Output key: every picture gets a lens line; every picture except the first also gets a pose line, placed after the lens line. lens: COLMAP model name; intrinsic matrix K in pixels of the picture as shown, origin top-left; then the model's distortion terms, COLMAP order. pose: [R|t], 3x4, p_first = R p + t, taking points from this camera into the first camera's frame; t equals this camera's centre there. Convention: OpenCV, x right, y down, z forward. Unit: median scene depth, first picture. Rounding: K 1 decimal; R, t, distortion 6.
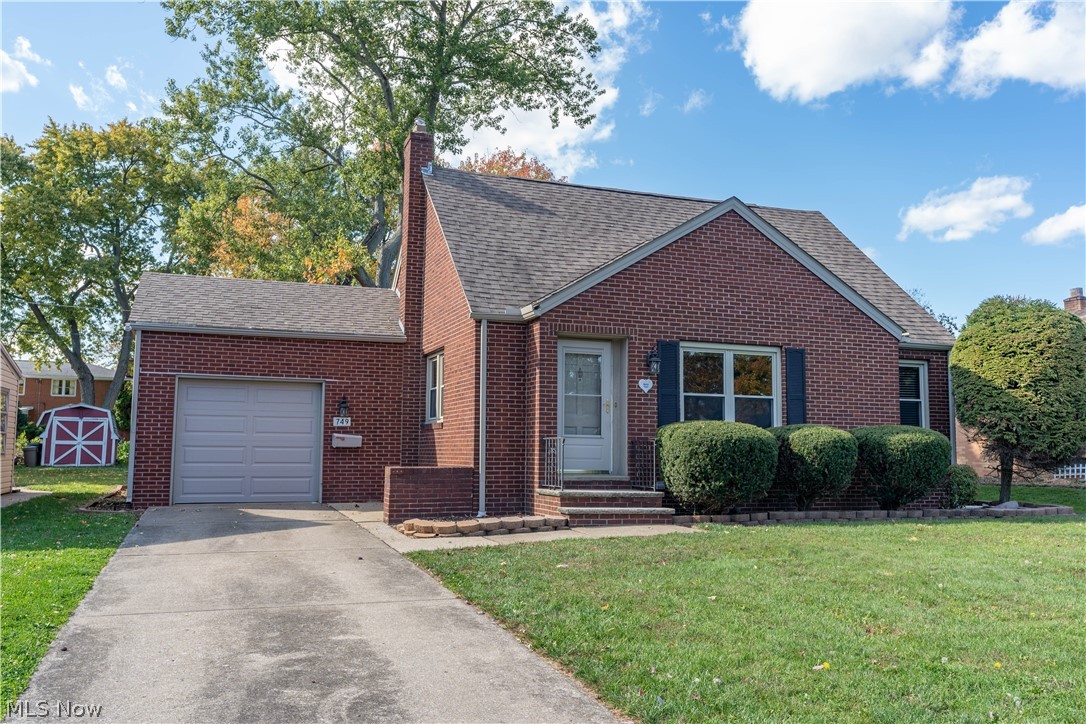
lens RADIAL K [[927.3, 0, 543.2], [0, 927.3, 357.0], [0, 0, 1]] dist [-0.008016, 0.009149]
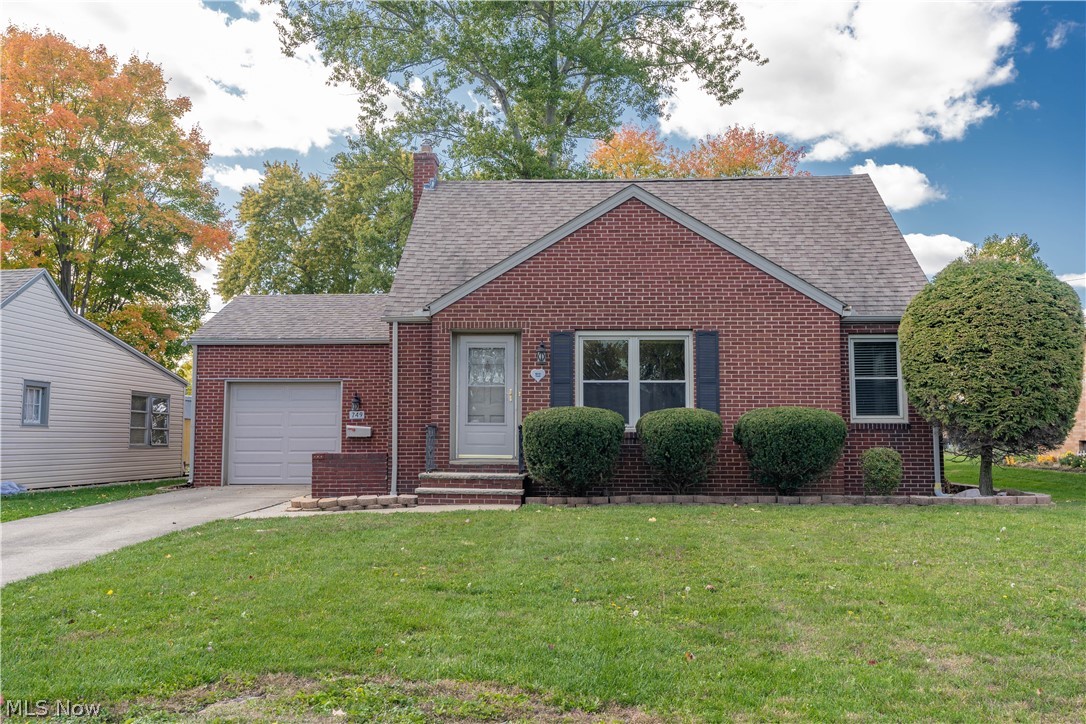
lens RADIAL K [[965.1, 0, 540.8], [0, 965.1, 364.9], [0, 0, 1]] dist [-0.005830, -0.077473]
pose [[0.917419, -0.041514, -0.395750, 0.523647], [0.049103, 0.998753, 0.009060, 0.009155], [0.394881, -0.027744, 0.918313, -0.006952]]
